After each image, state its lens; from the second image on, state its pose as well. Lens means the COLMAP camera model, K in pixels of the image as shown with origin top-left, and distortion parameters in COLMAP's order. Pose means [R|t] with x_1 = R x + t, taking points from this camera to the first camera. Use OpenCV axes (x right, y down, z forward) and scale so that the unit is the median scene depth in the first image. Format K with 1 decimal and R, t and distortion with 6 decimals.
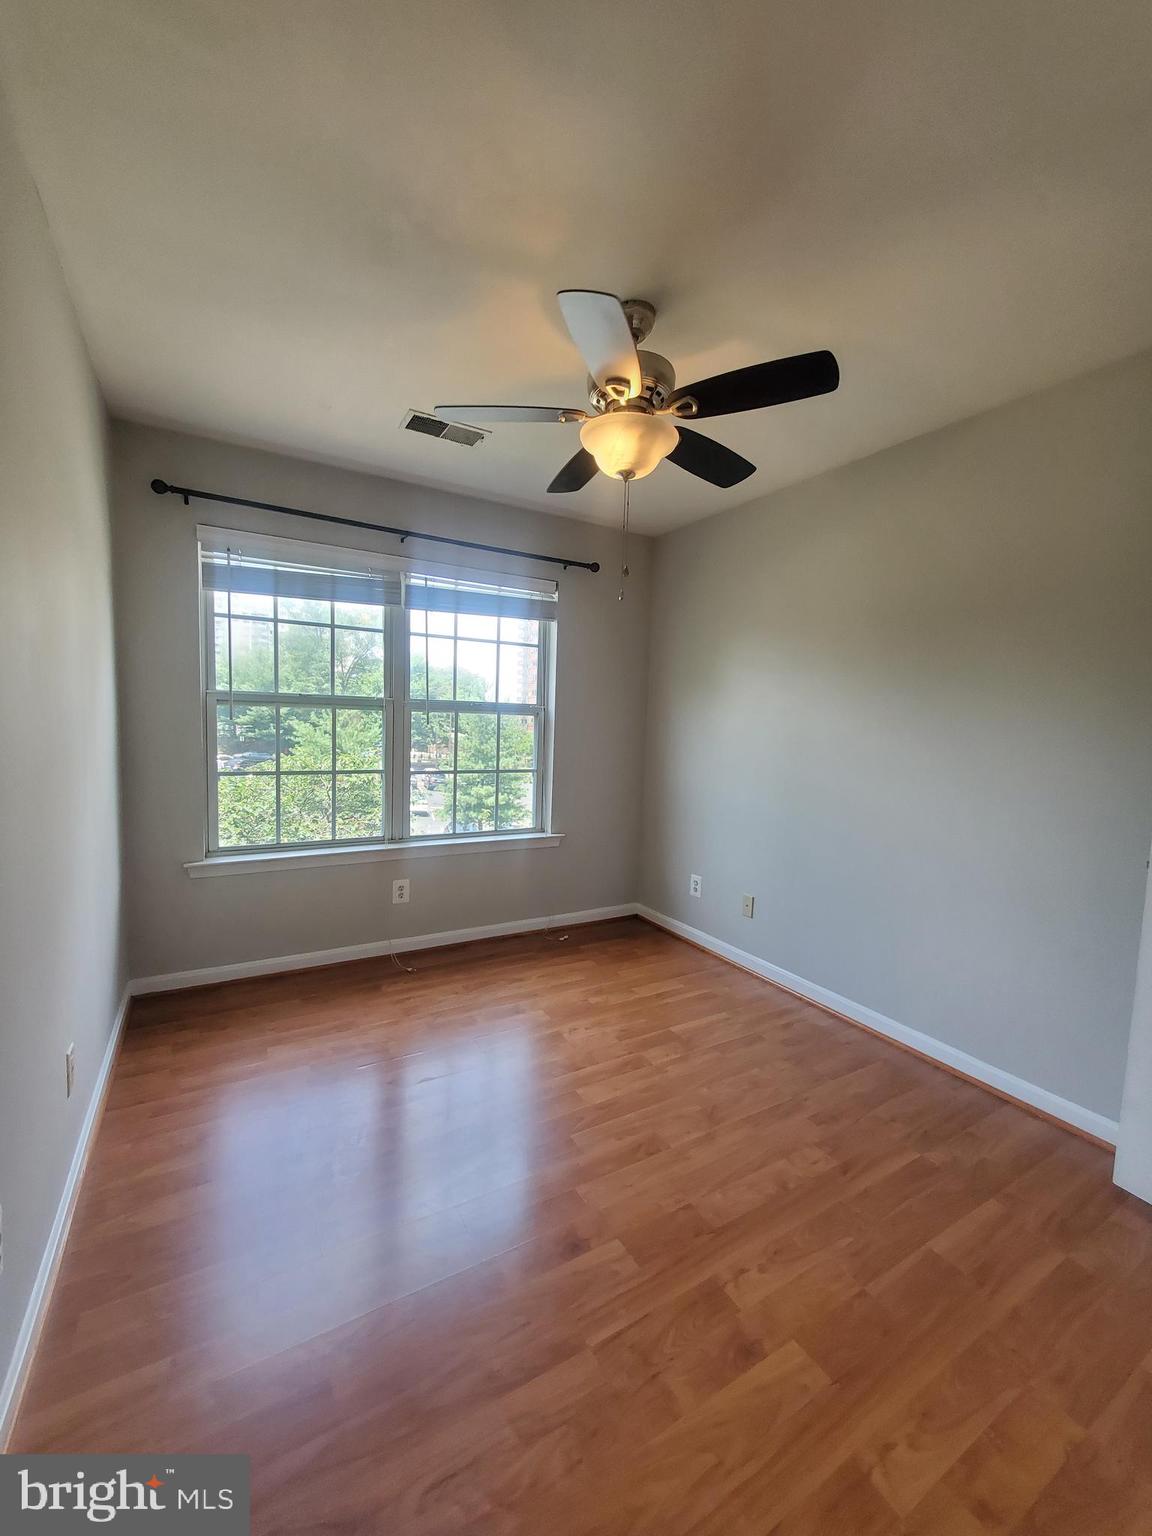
lens RADIAL K [[604.9, 0, 560.3], [0, 604.9, 768.3], [0, 0, 1]] dist [0.001871, -0.000529]
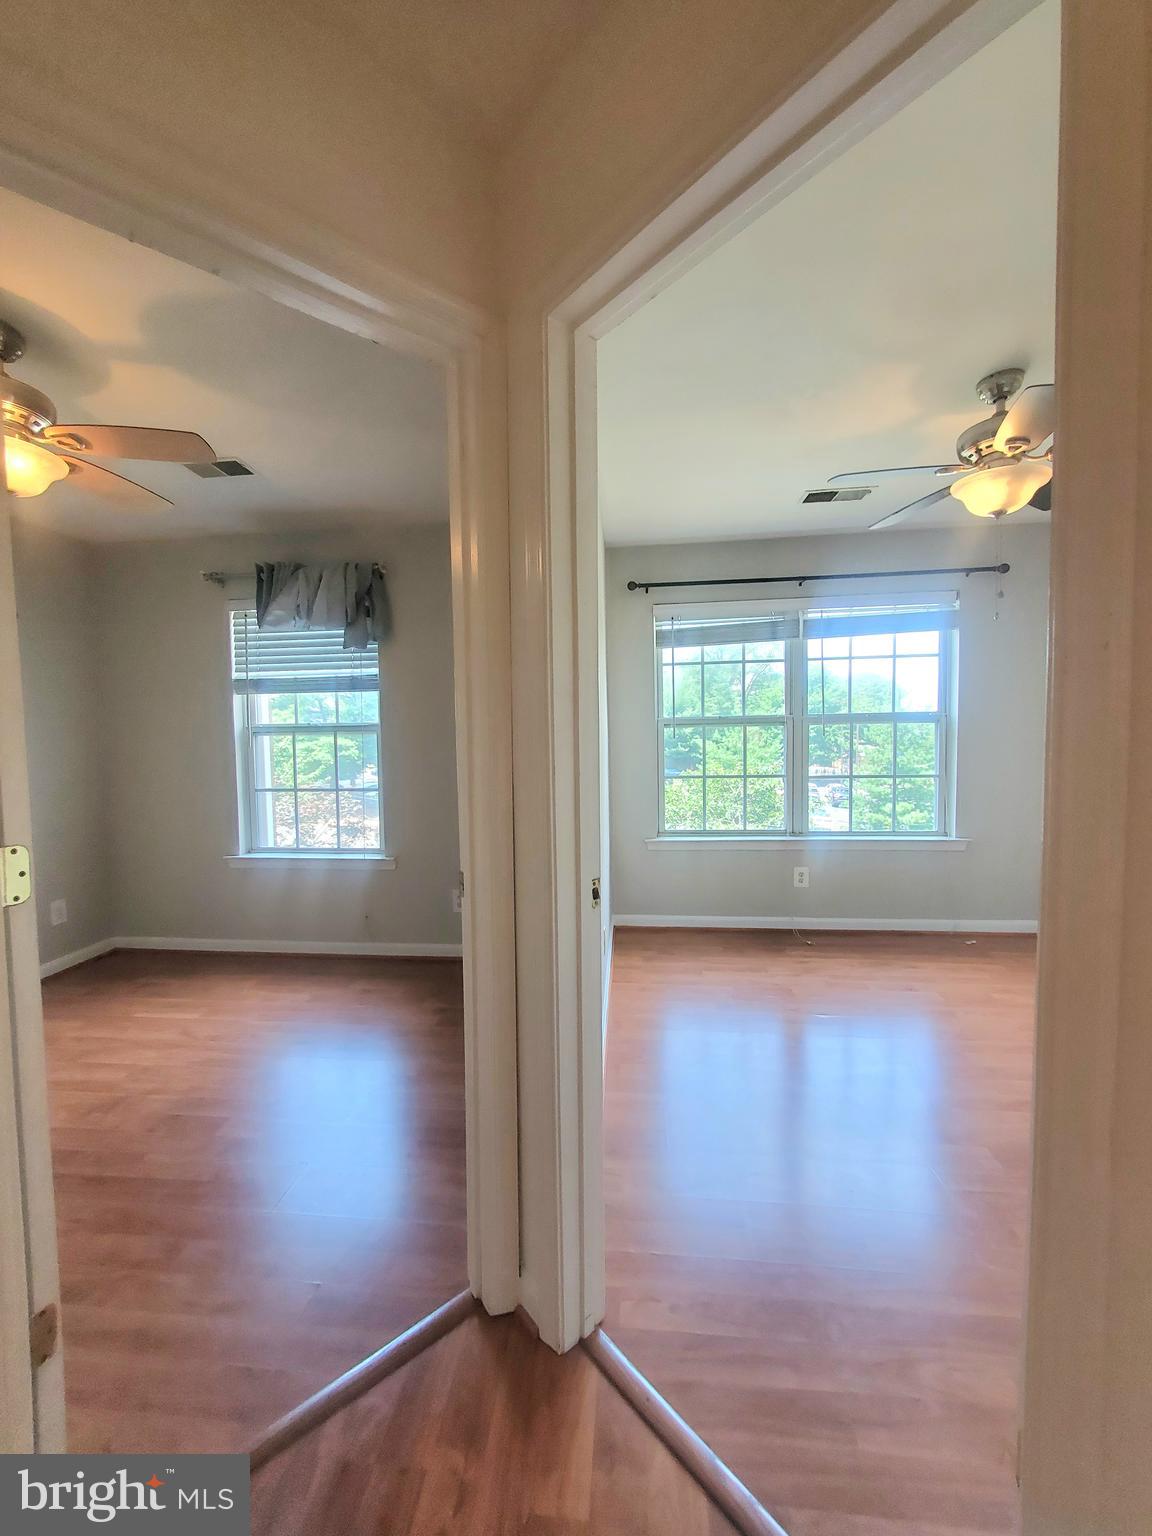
lens RADIAL K [[597.2, 0, 560.7], [0, 597.2, 768.6], [0, 0, 1]] dist [0.001163, -0.000071]
pose [[0.801550, -0.011774, -0.597812, 0.062038], [-0.003380, 0.999701, -0.024221, 0.021163], [0.597919, 0.021435, 0.801270, -0.226753]]
